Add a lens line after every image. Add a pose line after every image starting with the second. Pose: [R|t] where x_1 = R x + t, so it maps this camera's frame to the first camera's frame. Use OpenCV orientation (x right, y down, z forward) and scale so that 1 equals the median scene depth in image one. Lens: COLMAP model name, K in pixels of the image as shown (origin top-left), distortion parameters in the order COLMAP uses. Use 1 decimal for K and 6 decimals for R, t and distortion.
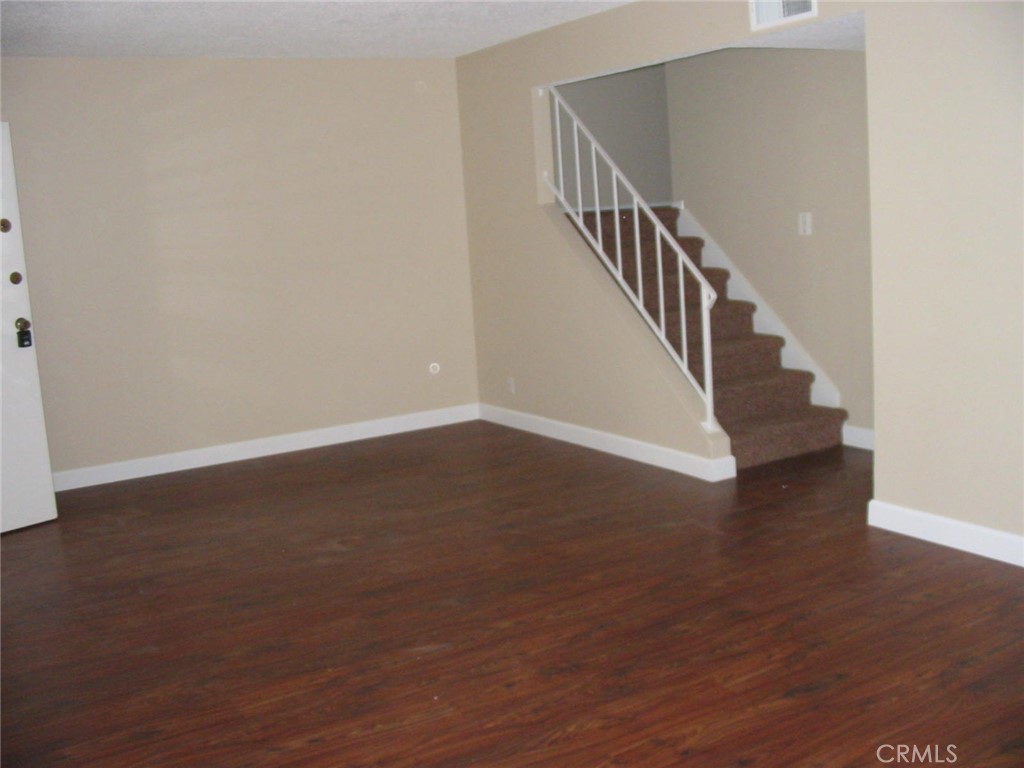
lens RADIAL K [[1072.8, 0, 513.8], [0, 1072.8, 383.5], [0, 0, 1]] dist [-0.097488, 0.000000]
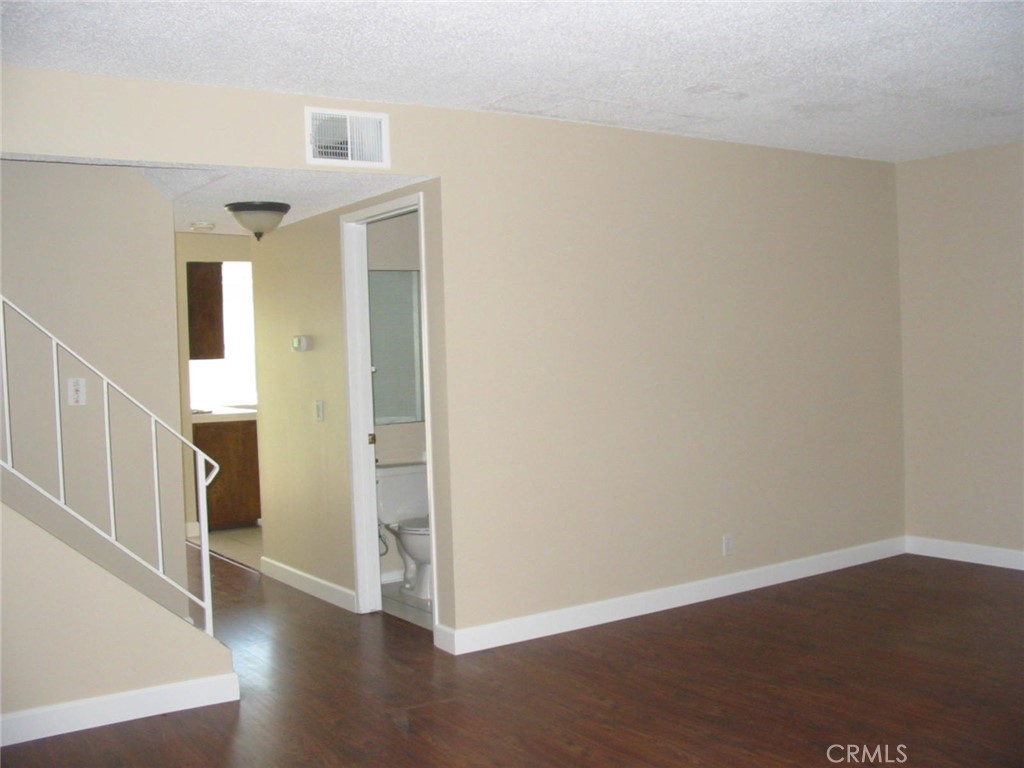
lens RADIAL K [[1072.8, 0, 513.8], [0, 1072.8, 383.8], [0, 0, 1]] dist [-0.097488, 0.000000]
pose [[-0.068001, 0.048420, 0.996510, -0.814404], [0.199167, 0.979376, -0.033996, -0.092346], [-0.977603, 0.196160, -0.076242, 1.079443]]
